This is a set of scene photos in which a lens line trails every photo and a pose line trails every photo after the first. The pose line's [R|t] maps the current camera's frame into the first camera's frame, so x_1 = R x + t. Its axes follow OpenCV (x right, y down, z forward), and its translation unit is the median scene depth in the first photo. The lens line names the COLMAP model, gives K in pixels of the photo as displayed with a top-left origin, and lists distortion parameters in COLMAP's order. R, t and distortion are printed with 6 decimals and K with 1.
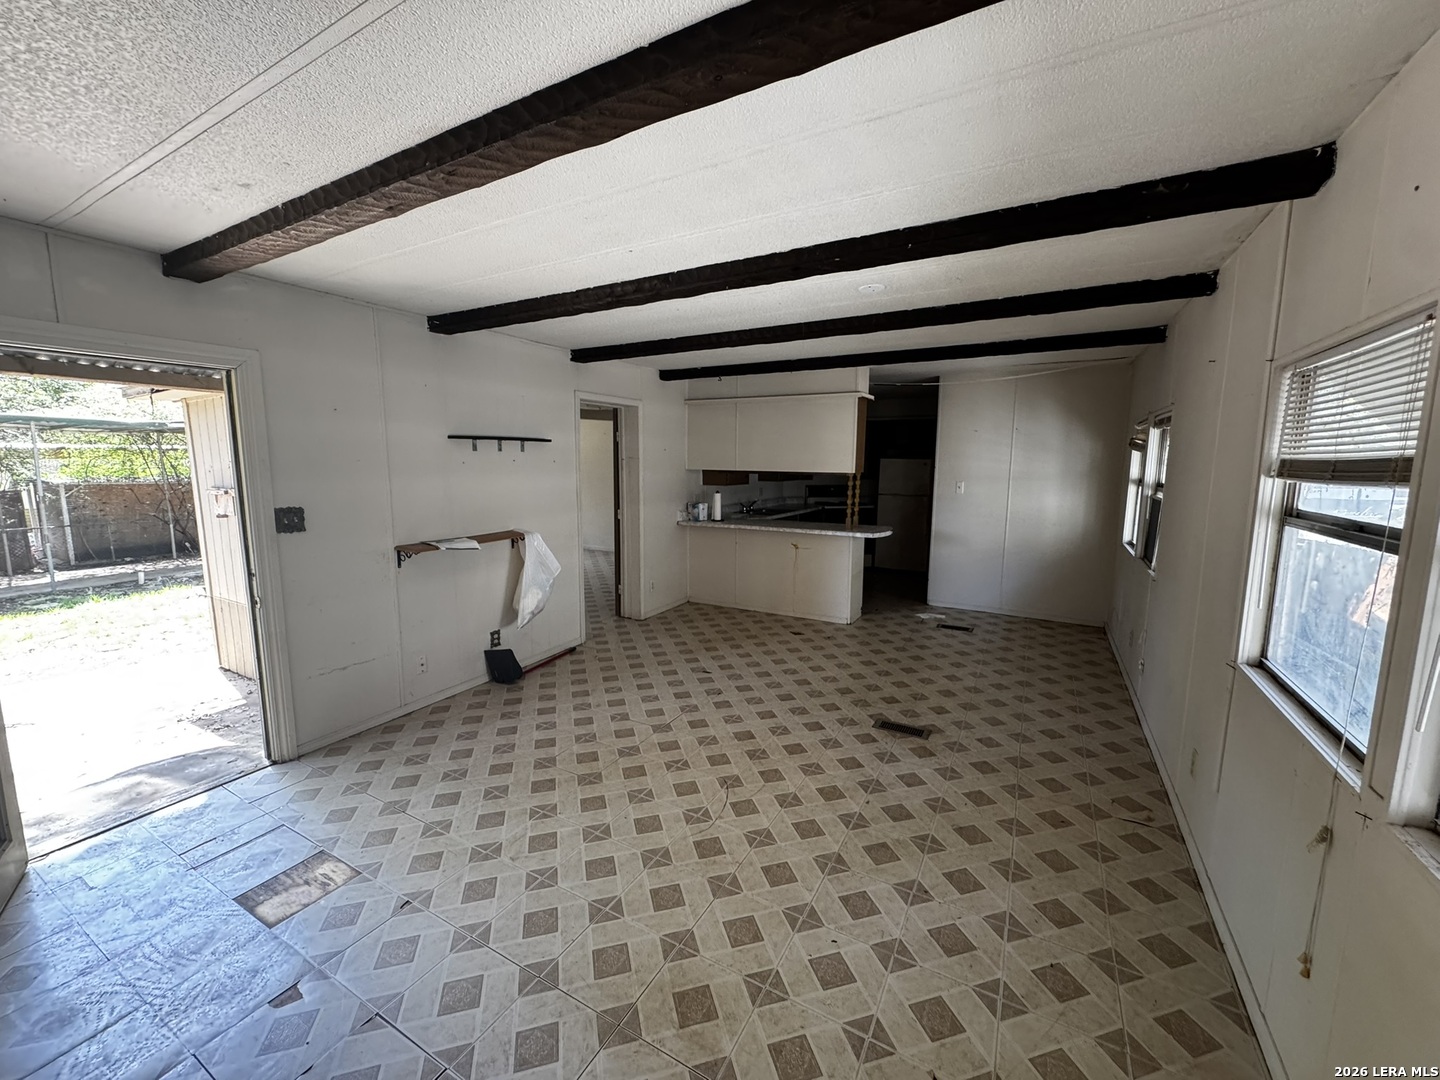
lens RADIAL K [[572.9, 0, 718.7], [0, 572.9, 536.5], [0, 0, 1]] dist [-0.001956, 0.000316]
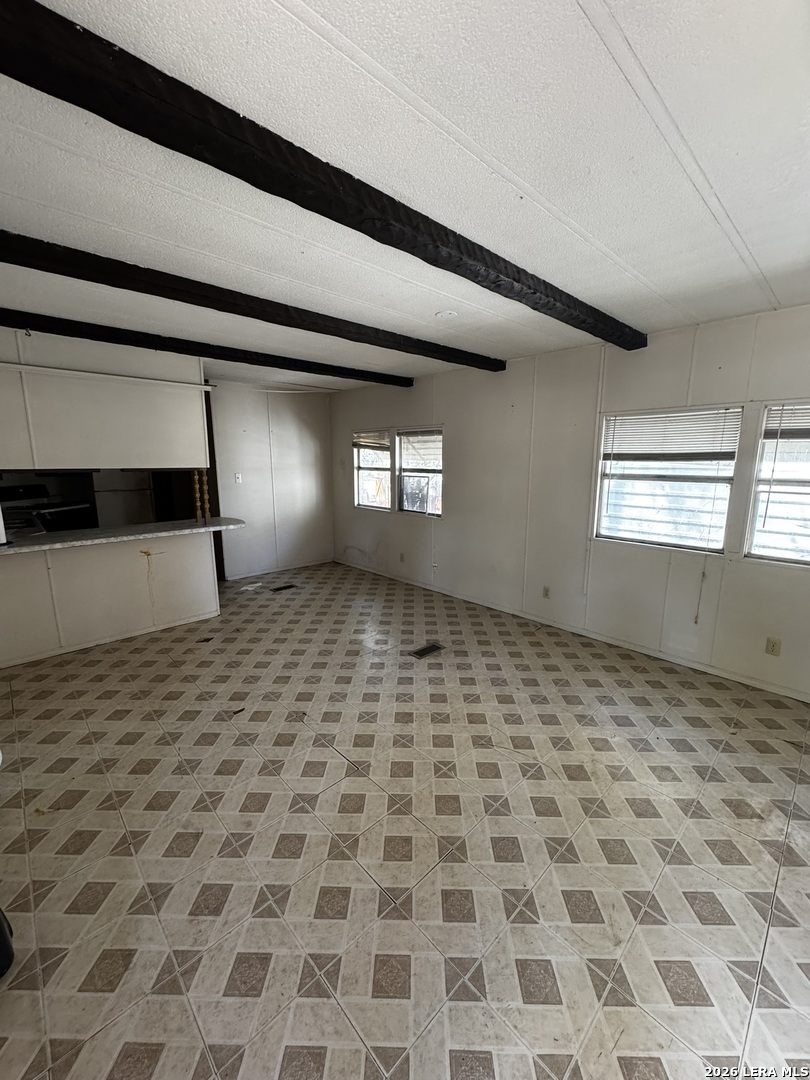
lens RADIAL K [[429.7, 0, 406.4], [0, 429.7, 537.4], [0, 0, 1]] dist [-0.001956, 0.000316]
pose [[0.295558, -0.178692, 0.938464, -0.676058], [0.129302, 0.980794, 0.146030, -0.097281], [-0.946534, 0.078185, 0.312987, 0.770895]]
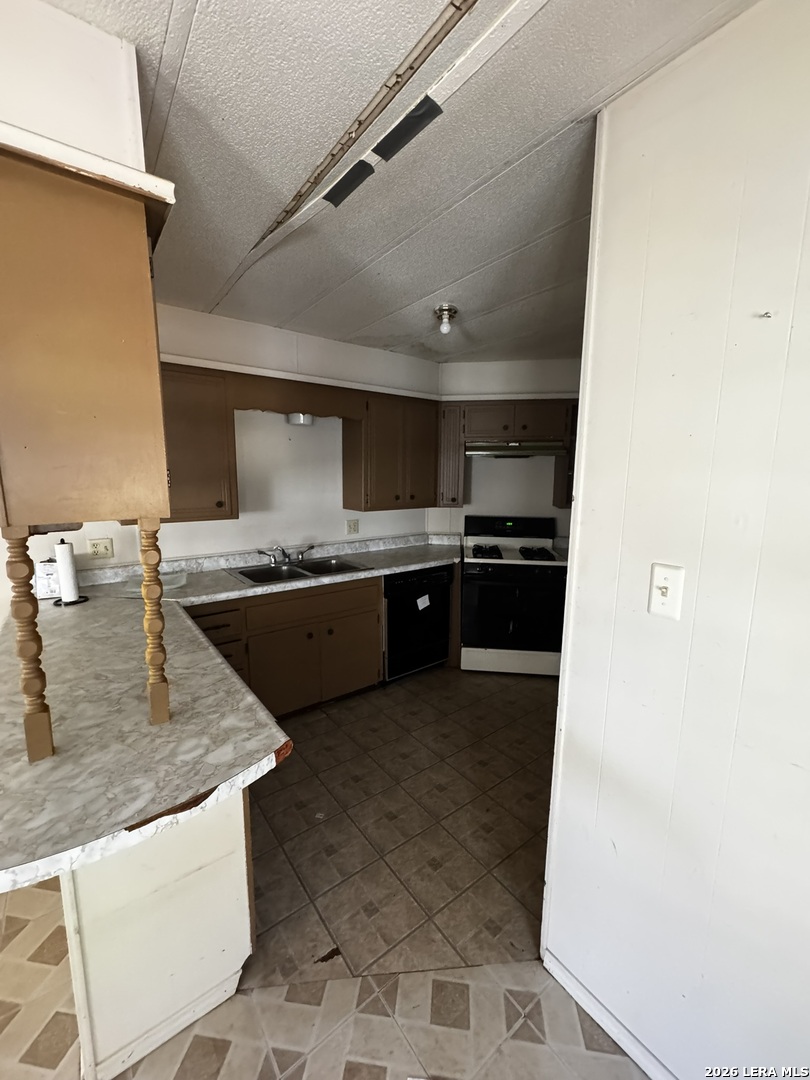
lens RADIAL K [[429.7, 0, 404.0], [0, 429.7, 537.7], [0, 0, 1]] dist [-0.001956, 0.000316]
pose [[0.917074, 0.060178, -0.394149, 0.500579], [-0.053339, 0.998176, 0.028295, -0.138991], [0.395133, -0.004925, 0.918611, 1.035838]]
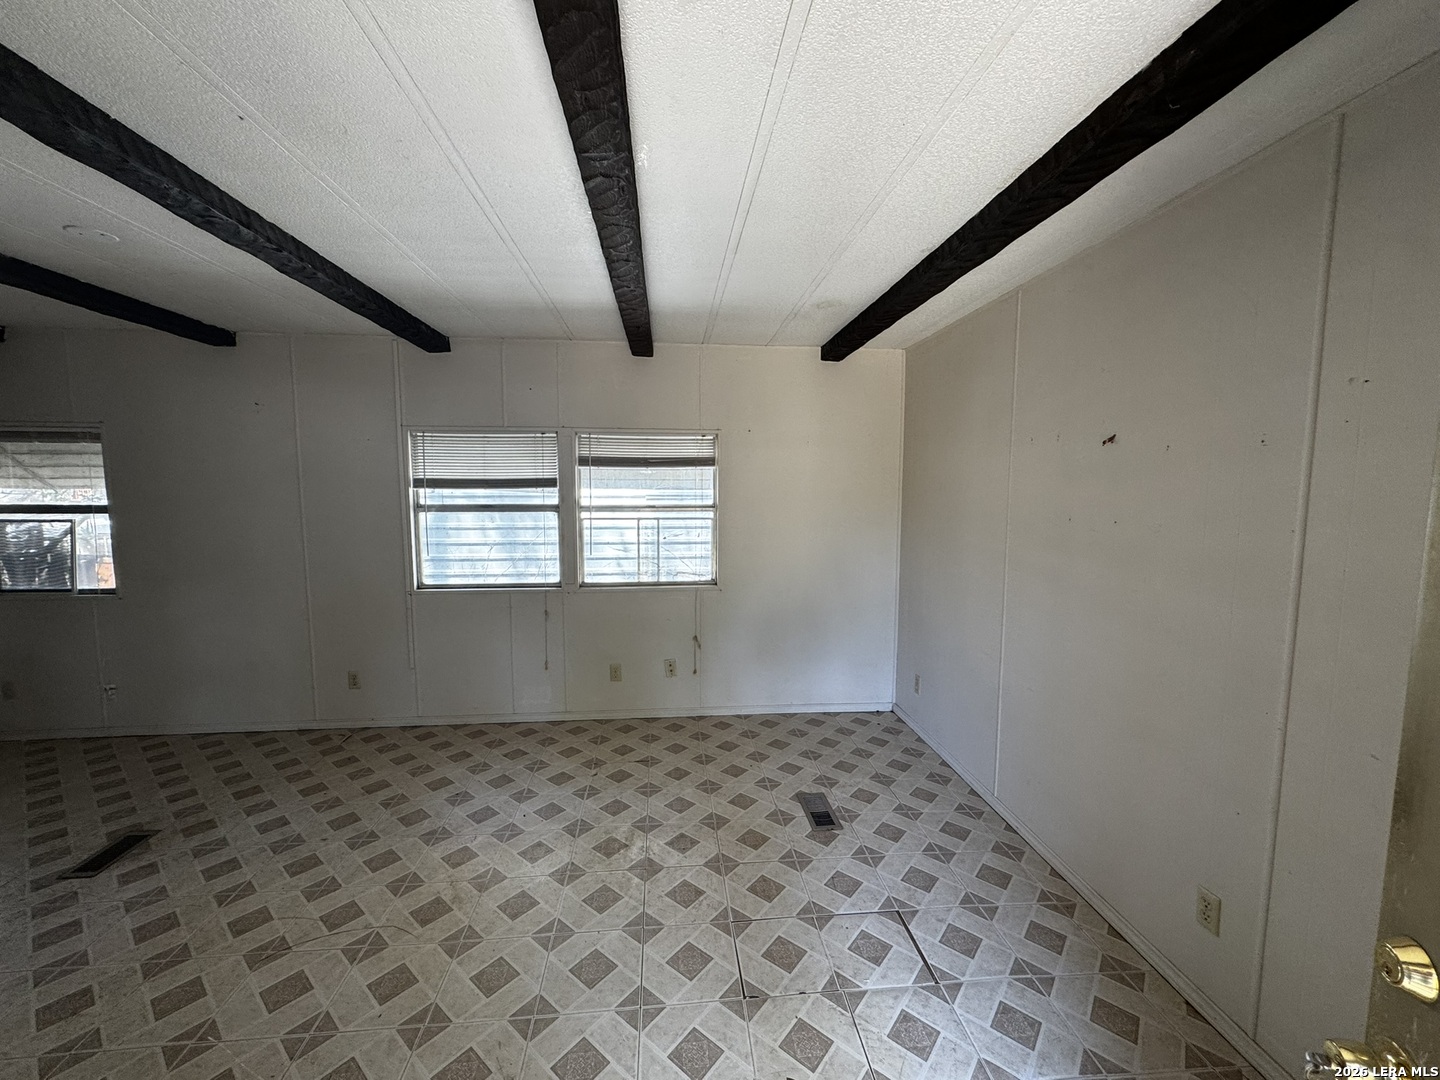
lens RADIAL K [[572.9, 0, 716.6], [0, 572.9, 538.3], [0, 0, 1]] dist [-0.001956, 0.000316]
pose [[-0.568568, -0.084244, 0.818311, -0.719116], [0.105221, 0.979124, 0.173908, -0.100810], [-0.815879, 0.184982, -0.547835, 0.771984]]
